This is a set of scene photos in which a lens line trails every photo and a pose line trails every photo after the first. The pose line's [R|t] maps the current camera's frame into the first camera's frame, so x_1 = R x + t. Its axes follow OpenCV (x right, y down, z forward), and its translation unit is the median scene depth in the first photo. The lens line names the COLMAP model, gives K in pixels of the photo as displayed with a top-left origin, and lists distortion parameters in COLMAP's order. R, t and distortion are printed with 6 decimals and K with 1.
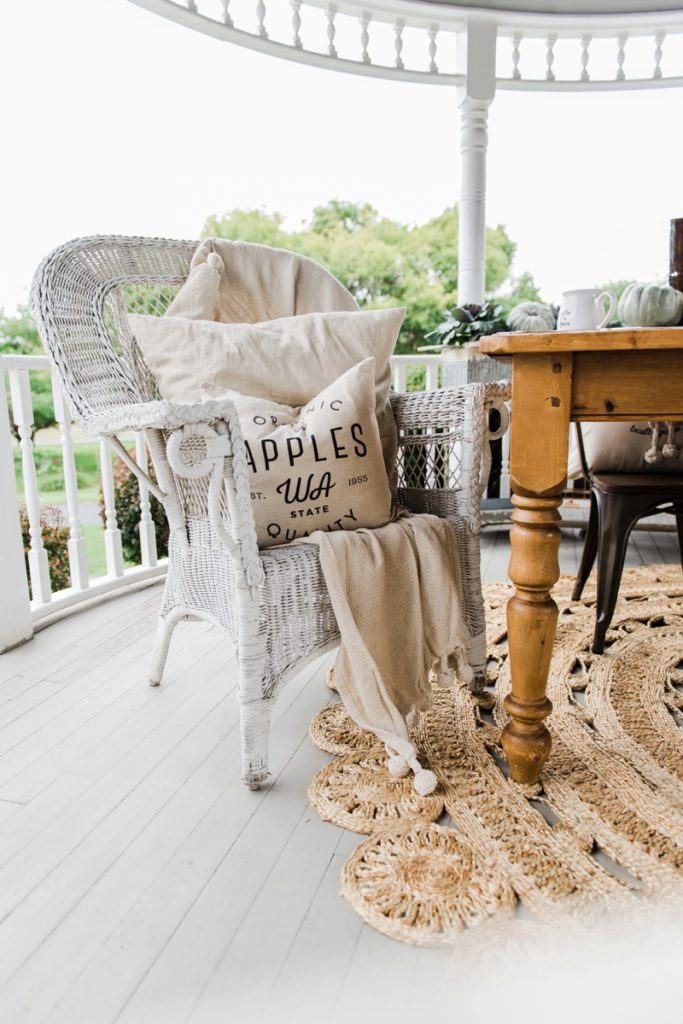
lens RADIAL K [[712.6, 0, 318.1], [0, 712.6, 516.4], [0, 0, 1]] dist [-0.003353, -0.003194]
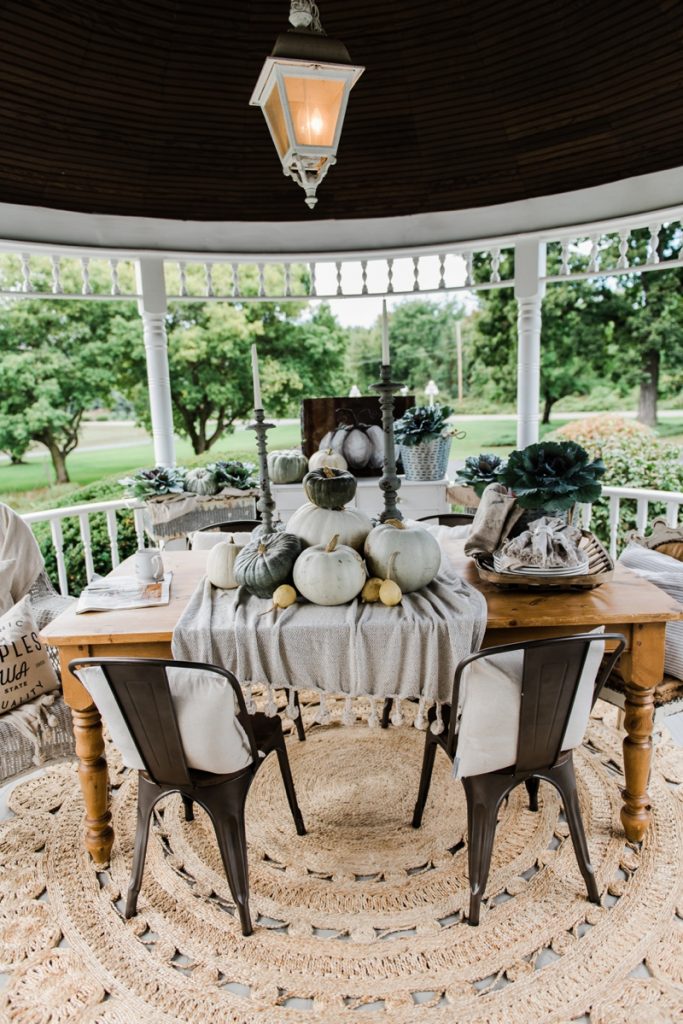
lens RADIAL K [[711.3, 0, 341.5], [0, 711.3, 512.0], [0, 0, 1]] dist [0.008010, -0.026620]
pose [[0.965176, -0.063833, 0.253695, 0.363235], [0.065723, 0.997837, 0.001028, -0.344056], [-0.253212, 0.015681, 0.967284, -0.656648]]
